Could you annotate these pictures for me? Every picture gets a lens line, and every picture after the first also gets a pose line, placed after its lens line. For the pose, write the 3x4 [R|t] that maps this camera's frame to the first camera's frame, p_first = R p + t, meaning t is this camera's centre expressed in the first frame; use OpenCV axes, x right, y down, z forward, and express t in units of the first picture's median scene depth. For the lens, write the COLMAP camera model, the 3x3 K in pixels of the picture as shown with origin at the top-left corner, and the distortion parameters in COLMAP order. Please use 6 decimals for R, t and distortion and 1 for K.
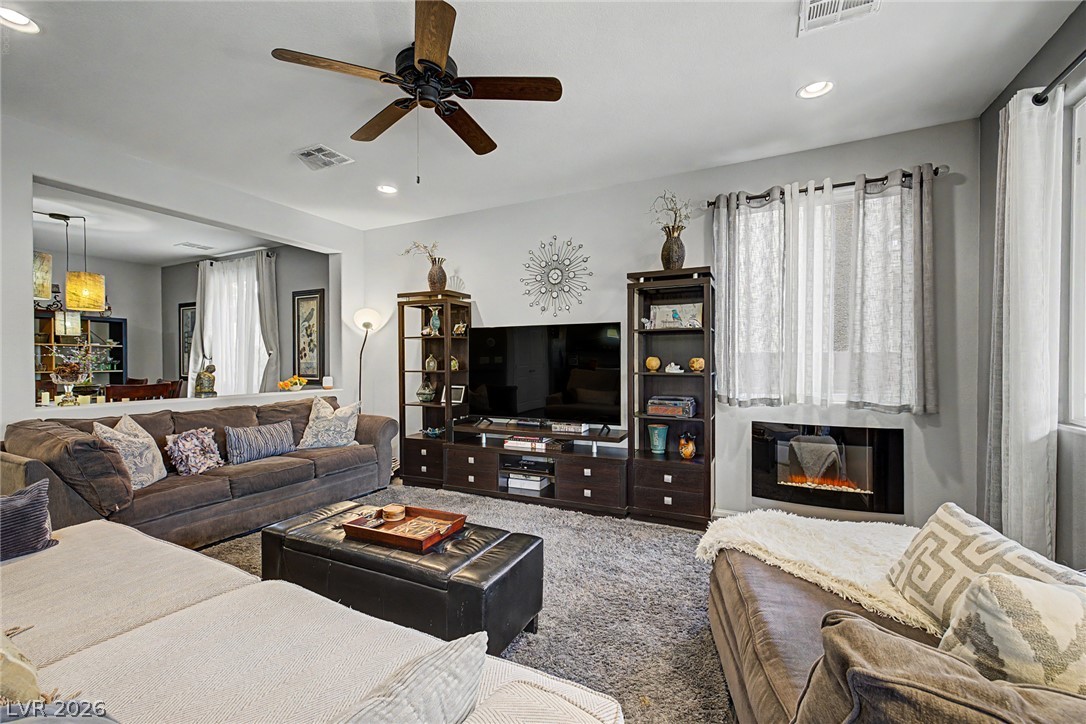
lens RADIAL K [[460.5, 0, 543.0], [0, 460.5, 362.0], [0, 0, 1]] dist [0.016424, -0.000015]
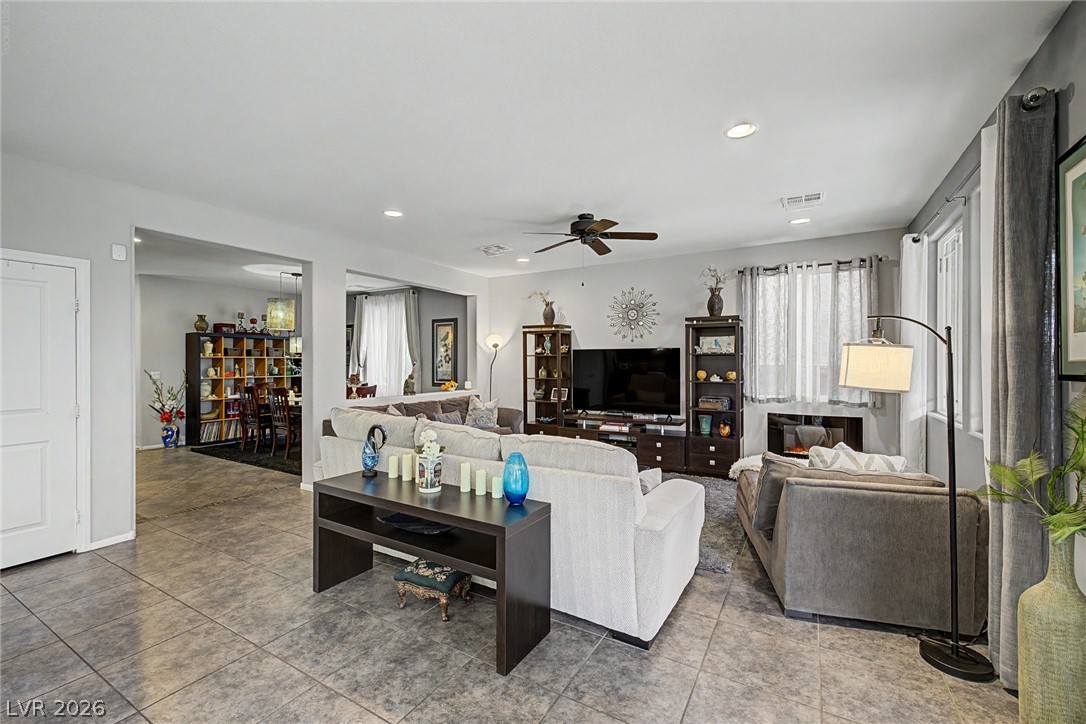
lens RADIAL K [[451.3, 0, 543.0], [0, 451.3, 362.0], [0, 0, 1]] dist [0.001437, -0.000108]
pose [[0.997110, -0.000248, -0.075976, -0.169821], [0.000264, 1.000000, 0.000207, -0.039434], [0.075976, -0.000226, 0.997110, -0.524576]]
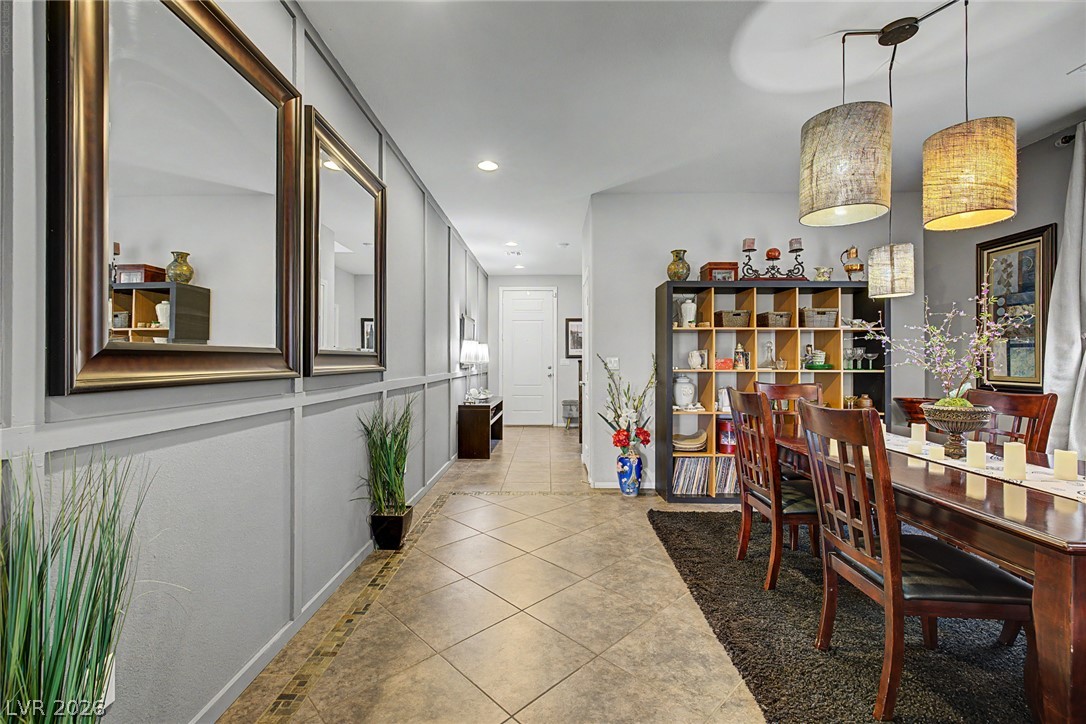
lens RADIAL K [[451.3, 0, 543.0], [0, 451.3, 362.0], [0, 0, 1]] dist [0.001437, -0.000108]
pose [[0.421533, 0.002691, -0.906809, -1.072624], [-0.005423, 0.999985, 0.000446, 0.018123], [0.906797, 0.004729, 0.421541, 0.713146]]
